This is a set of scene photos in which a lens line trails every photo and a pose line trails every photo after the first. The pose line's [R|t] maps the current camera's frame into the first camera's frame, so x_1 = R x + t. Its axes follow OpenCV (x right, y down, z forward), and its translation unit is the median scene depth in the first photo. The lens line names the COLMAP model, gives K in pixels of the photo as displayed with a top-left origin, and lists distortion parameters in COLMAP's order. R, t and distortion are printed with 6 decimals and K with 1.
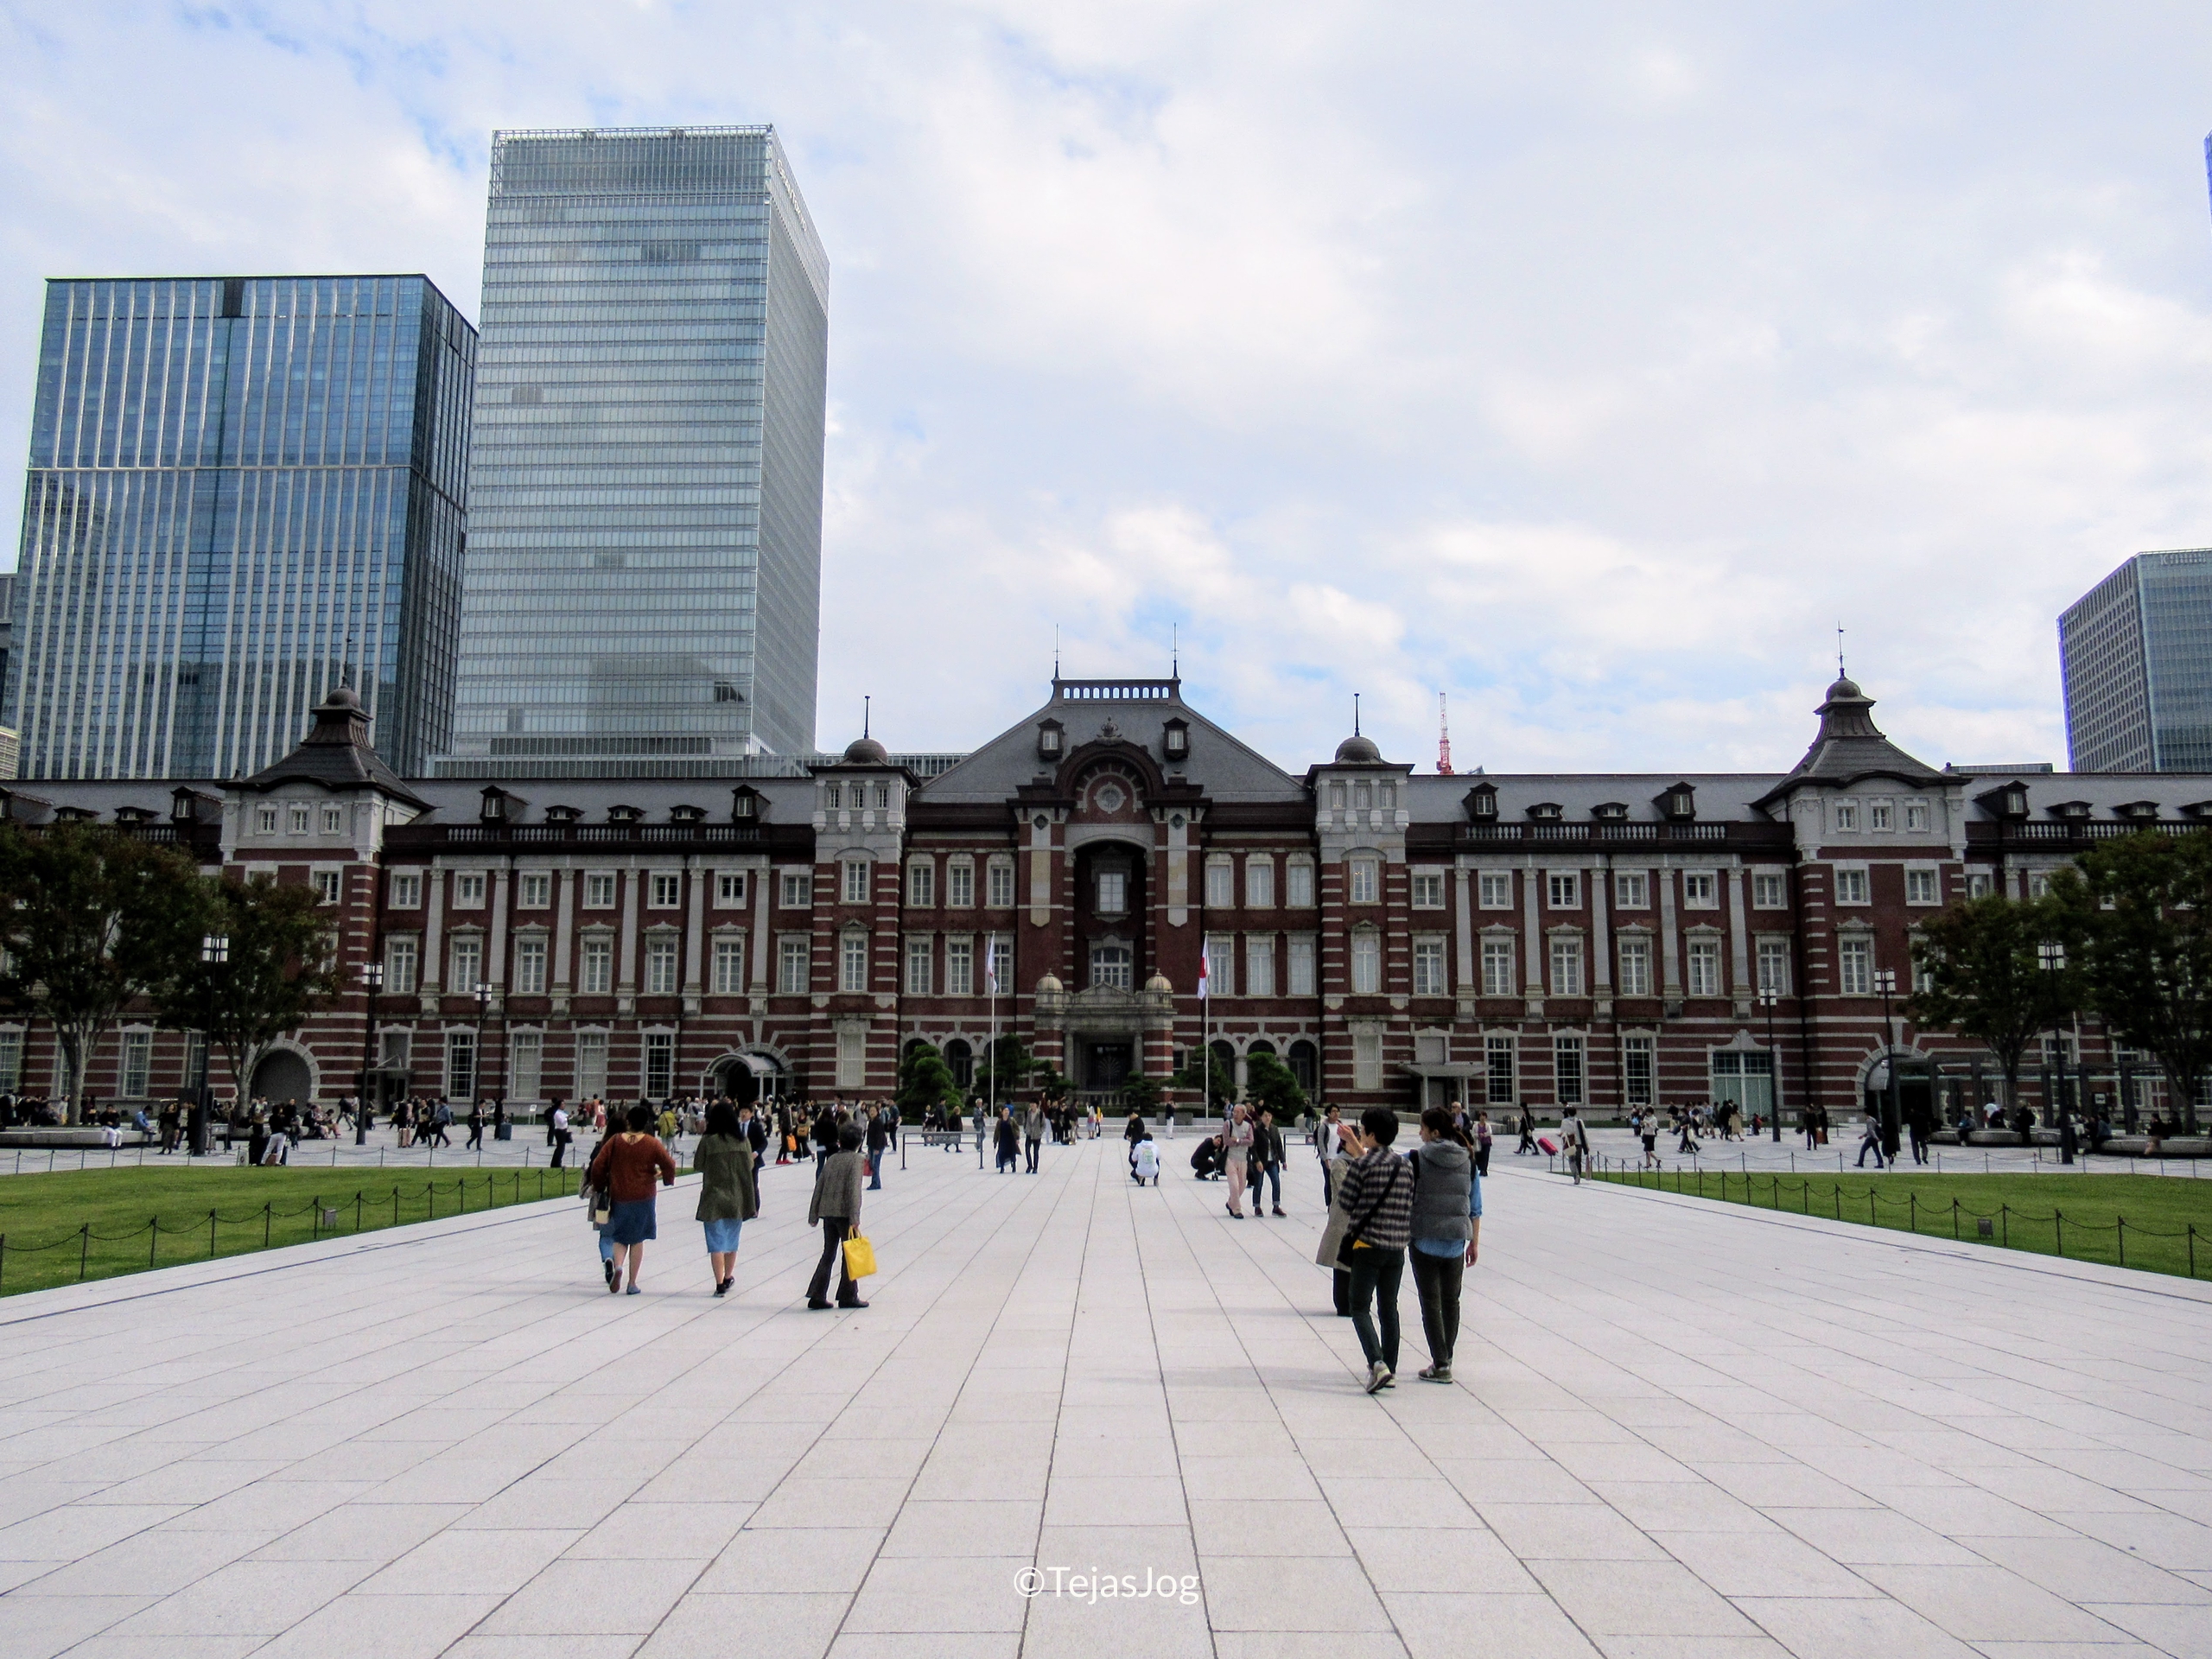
lens RADIAL K [[1698.7, 0, 1106.0], [0, 1698.7, 829.5], [0, 0, 1]] dist [-0.005384, -0.003049]
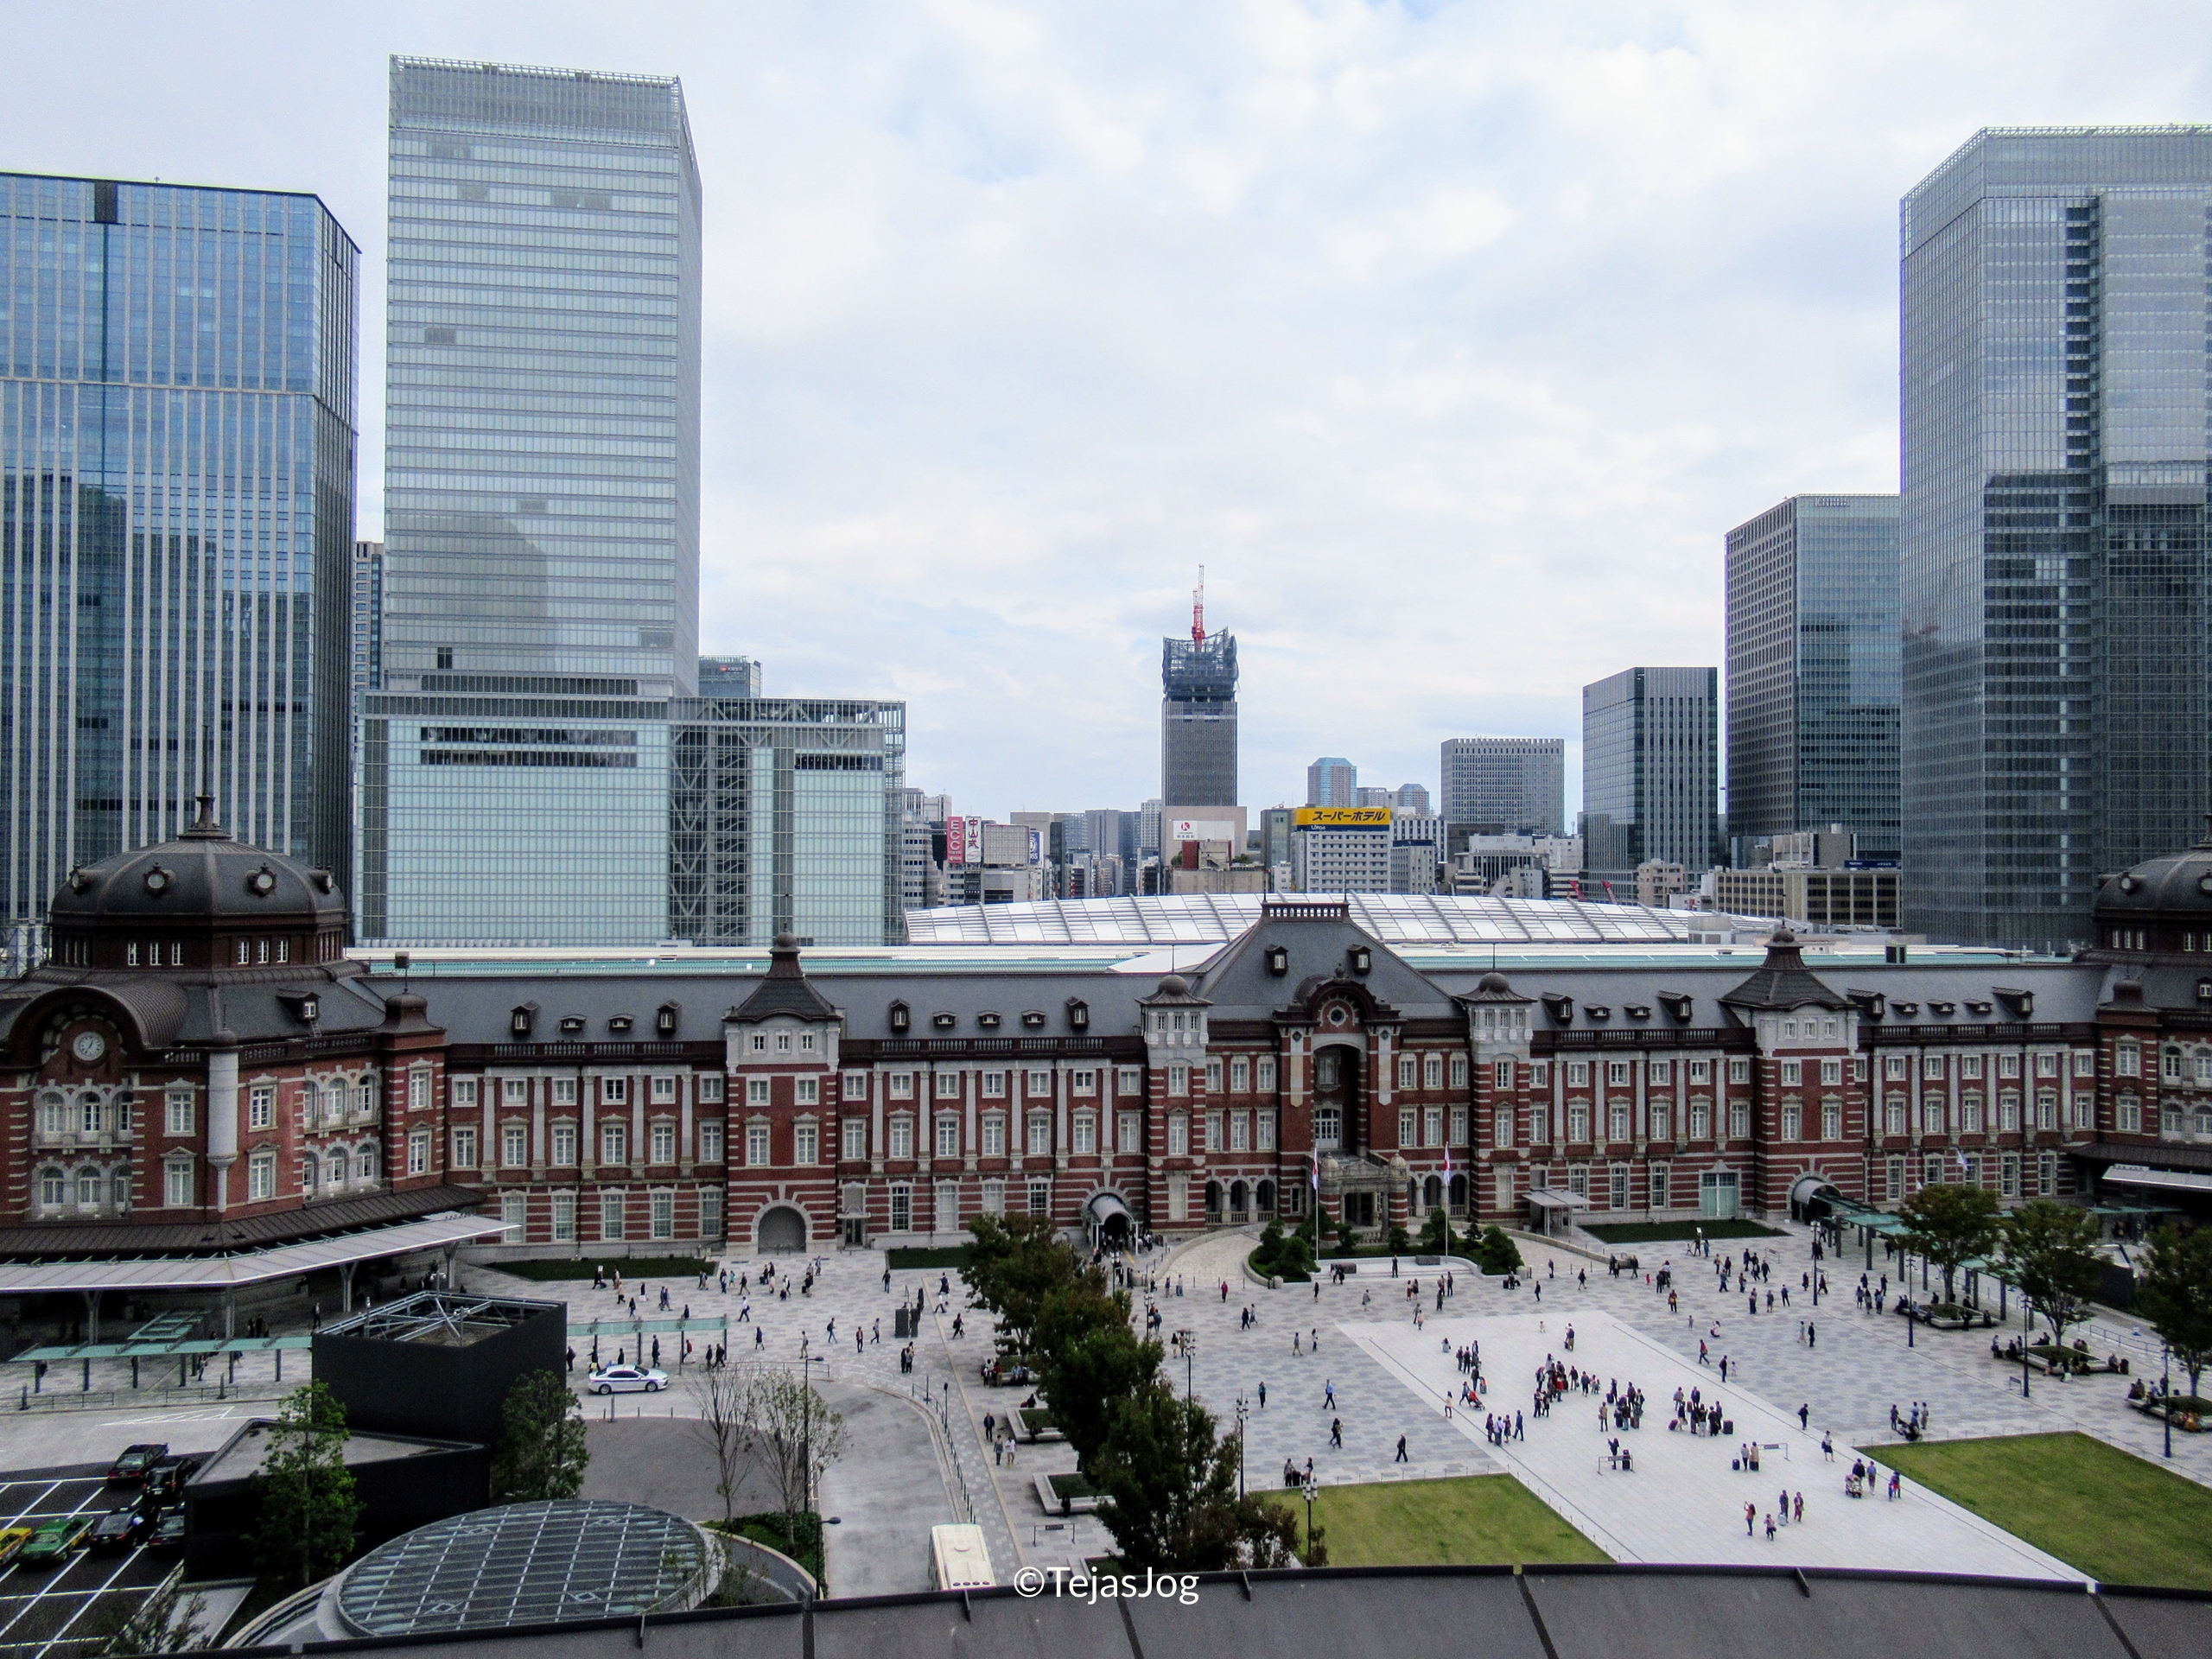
lens RADIAL K [[1660.8, 0, 1106.0], [0, 1660.8, 829.5], [0, 0, 1]] dist [-0.011549, -0.008313]
pose [[0.980886, 0.004215, 0.194539, -0.486218], [-0.030850, 0.990489, 0.134091, -0.373483], [-0.192123, -0.137530, 0.971686, -0.354437]]
